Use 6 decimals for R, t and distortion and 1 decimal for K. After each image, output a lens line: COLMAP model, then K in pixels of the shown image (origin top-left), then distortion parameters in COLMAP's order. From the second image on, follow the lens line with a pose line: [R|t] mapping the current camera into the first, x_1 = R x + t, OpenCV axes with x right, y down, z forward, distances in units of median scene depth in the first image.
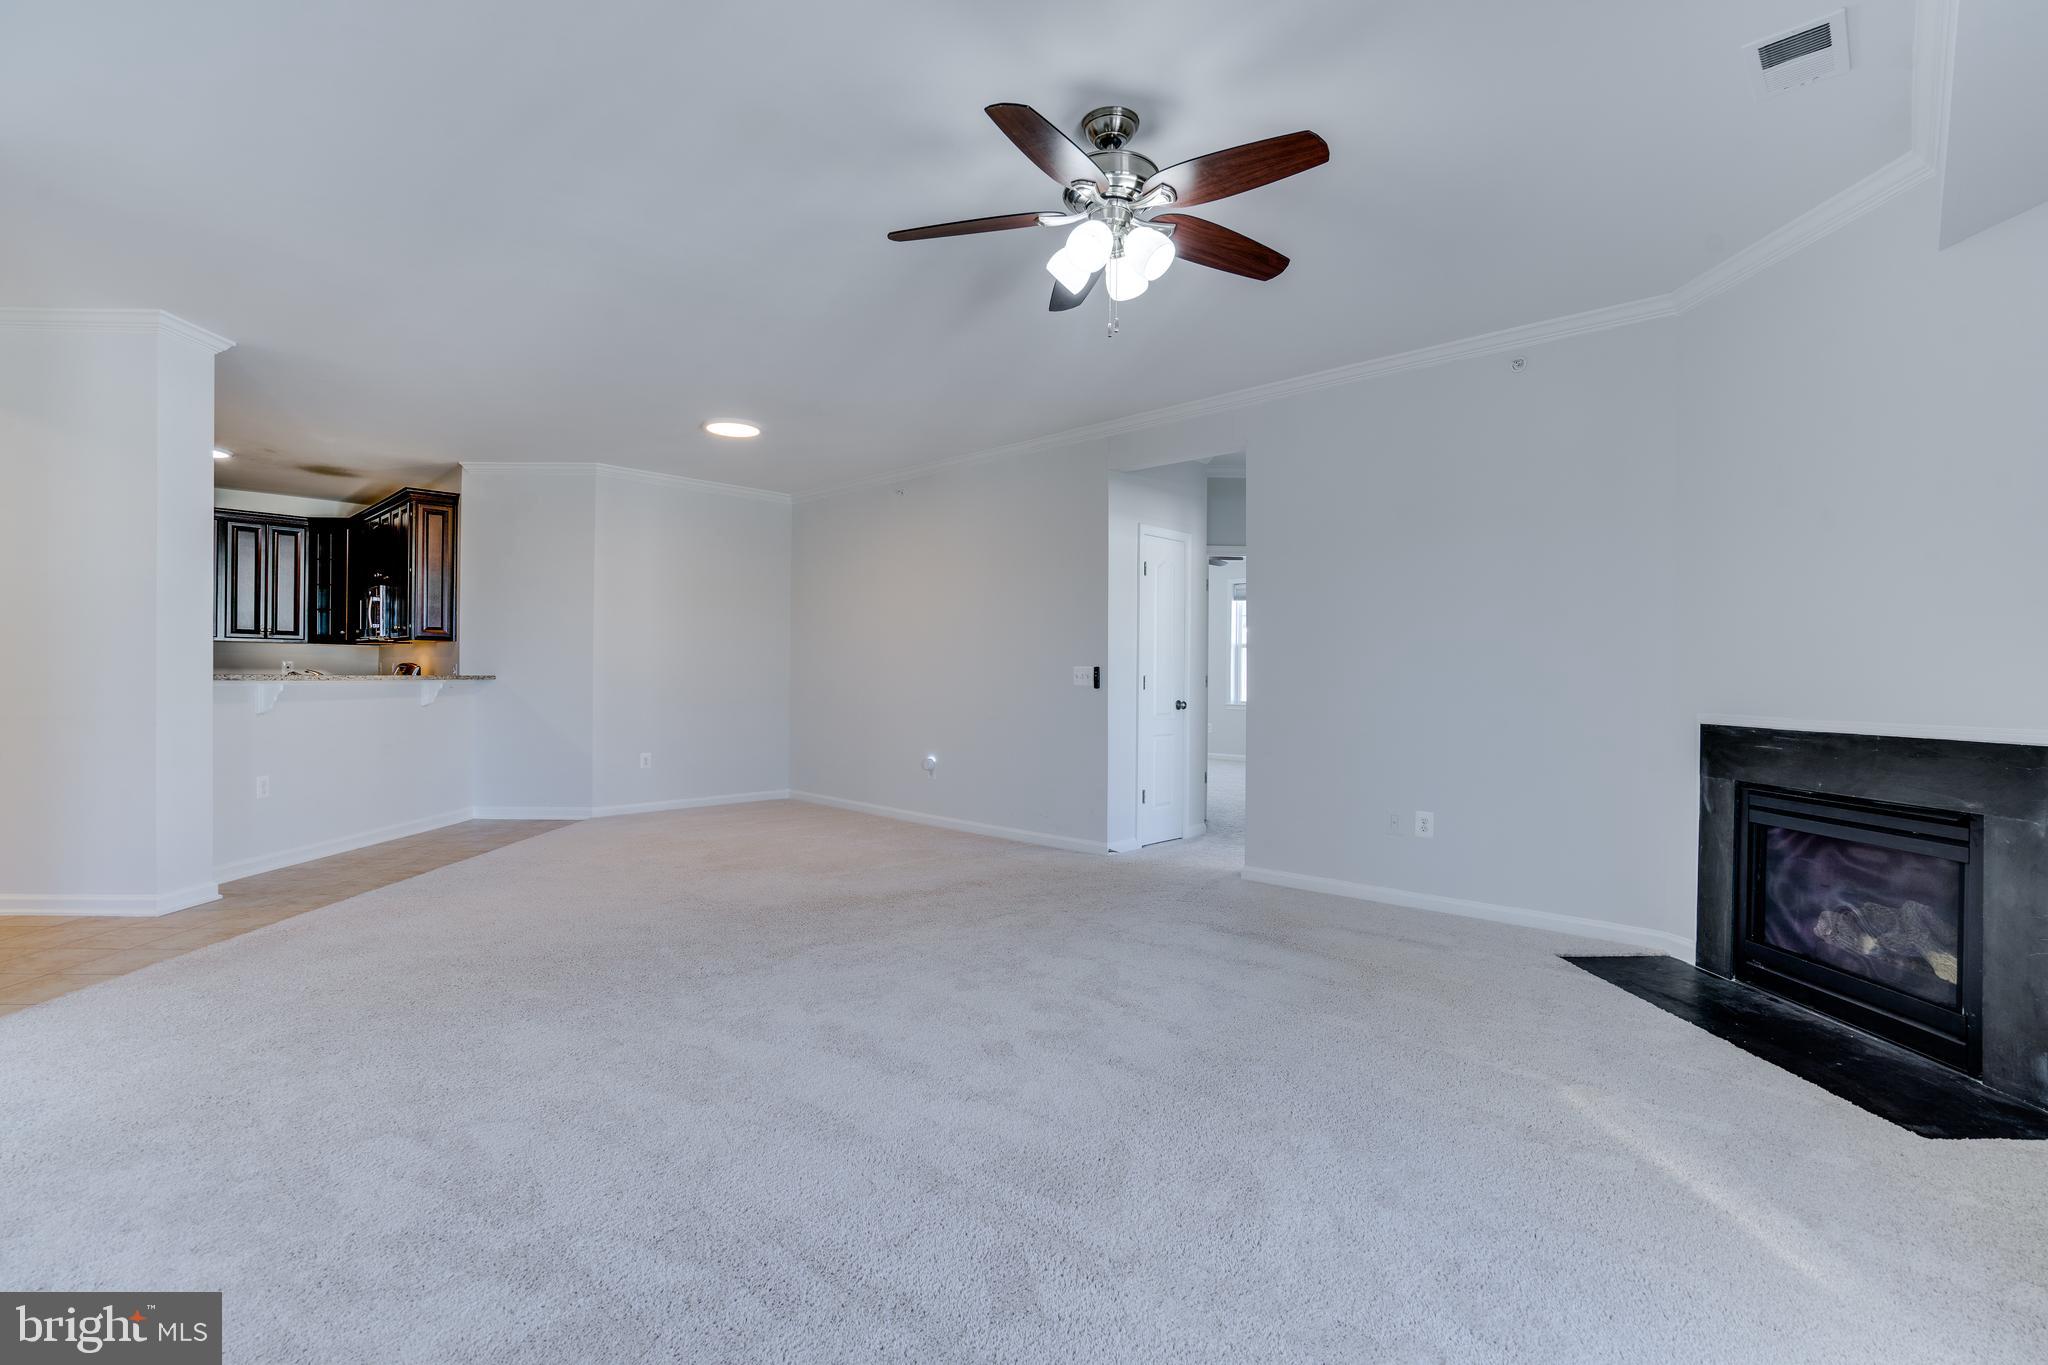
lens RADIAL K [[956.9, 0, 1001.6], [0, 956.9, 675.8], [0, 0, 1]] dist [-0.036151, 0.017305]
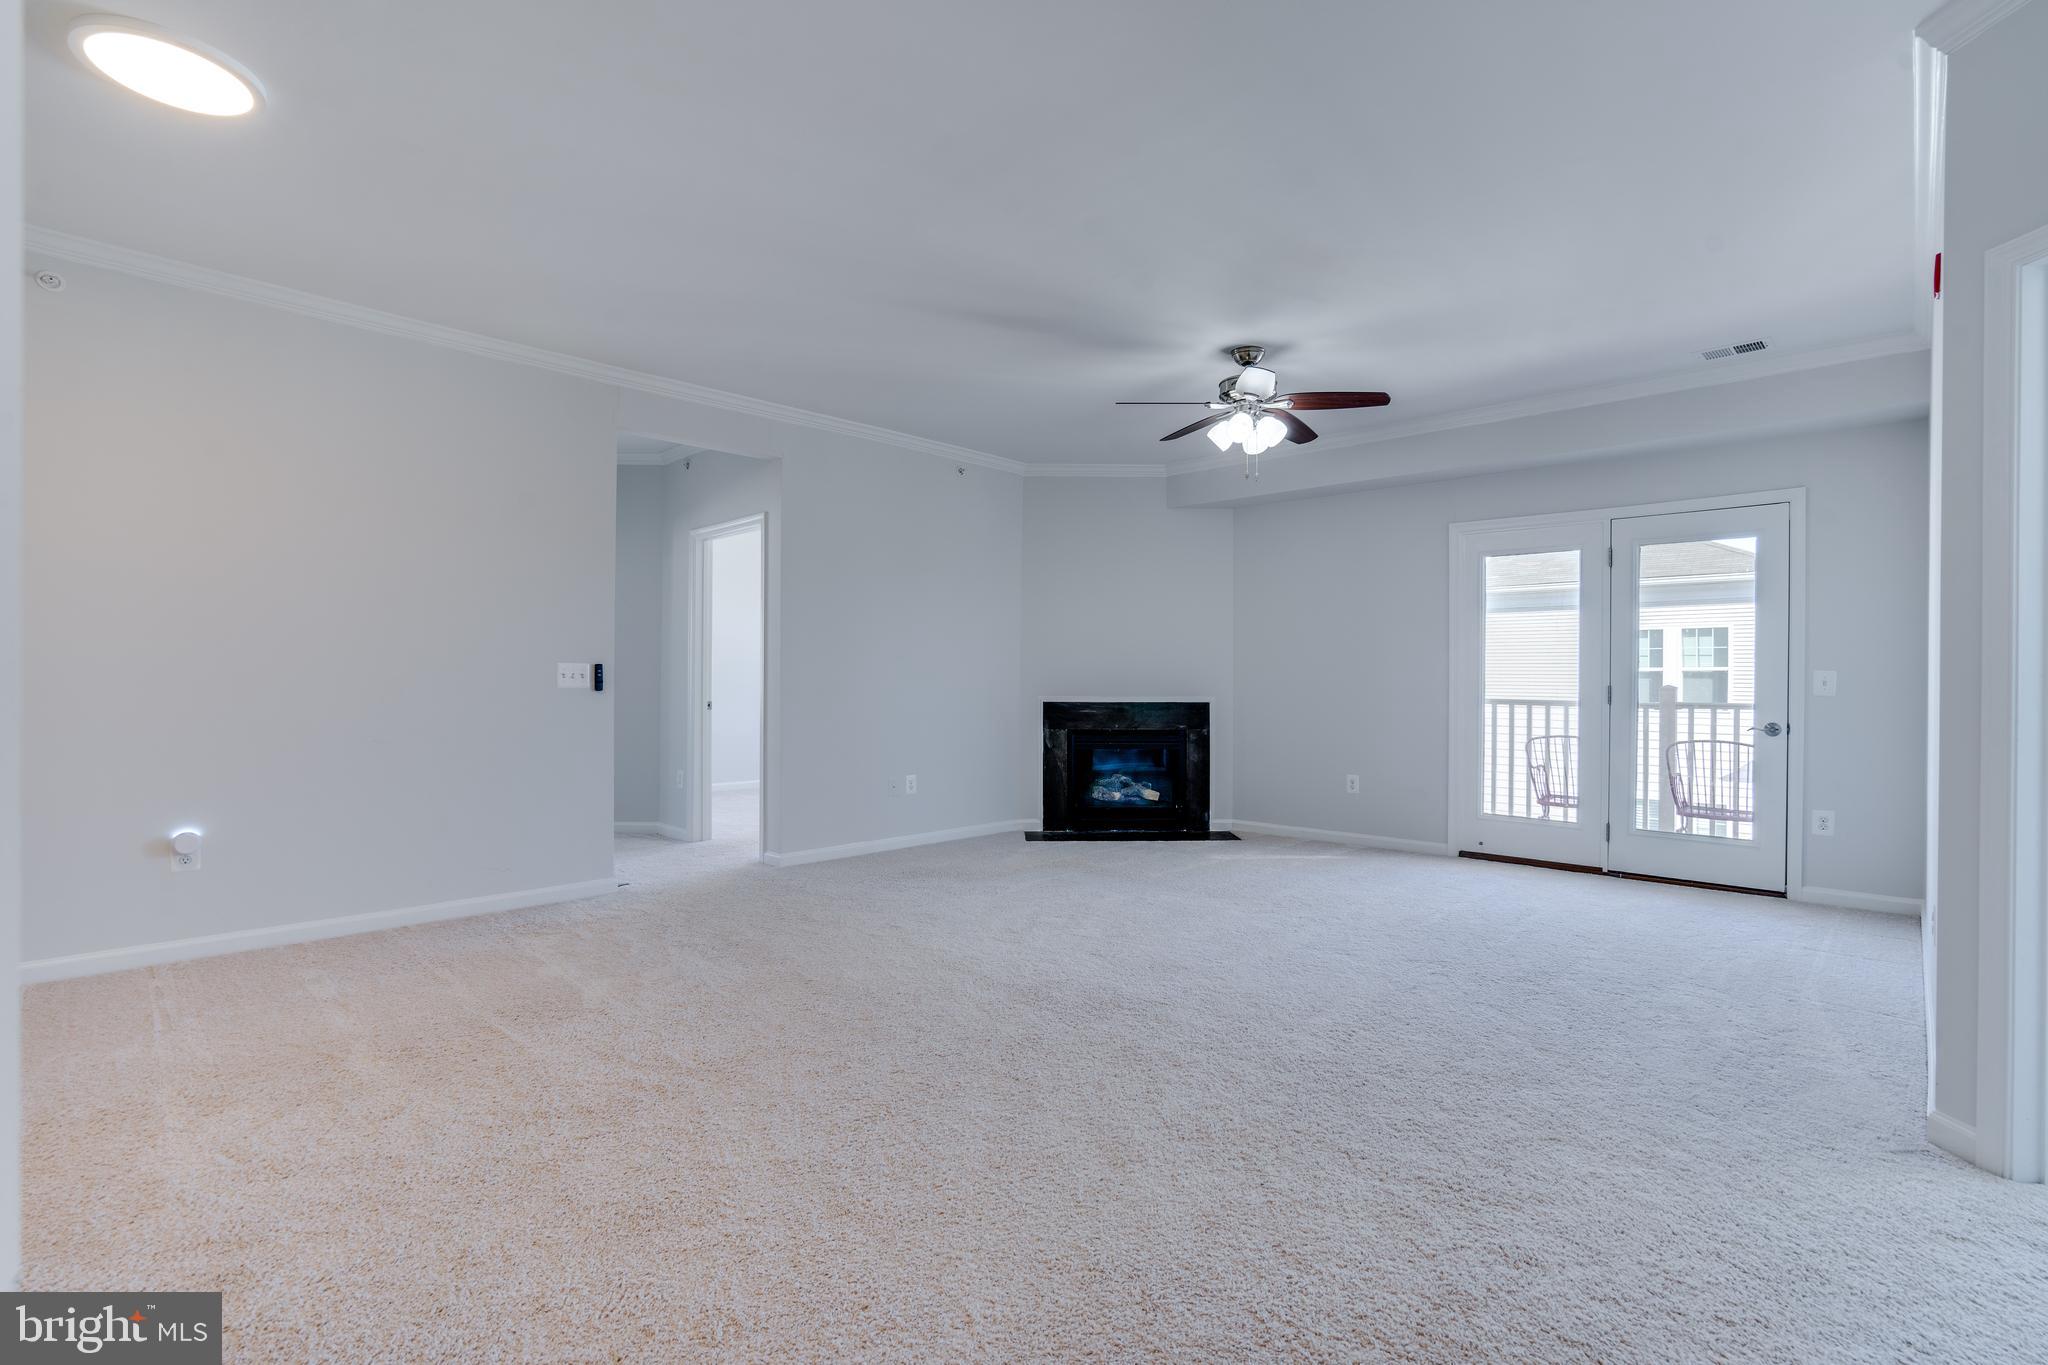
lens RADIAL K [[940.2, 0, 1026.0], [0, 940.2, 684.2], [0, 0, 1]] dist [-0.048374, 0.022031]
pose [[-0.024873, -0.012245, 0.999616, -1.185417], [-0.007299, 0.999901, 0.012067, -0.007755], [-0.999664, -0.006996, -0.024960, 1.123775]]
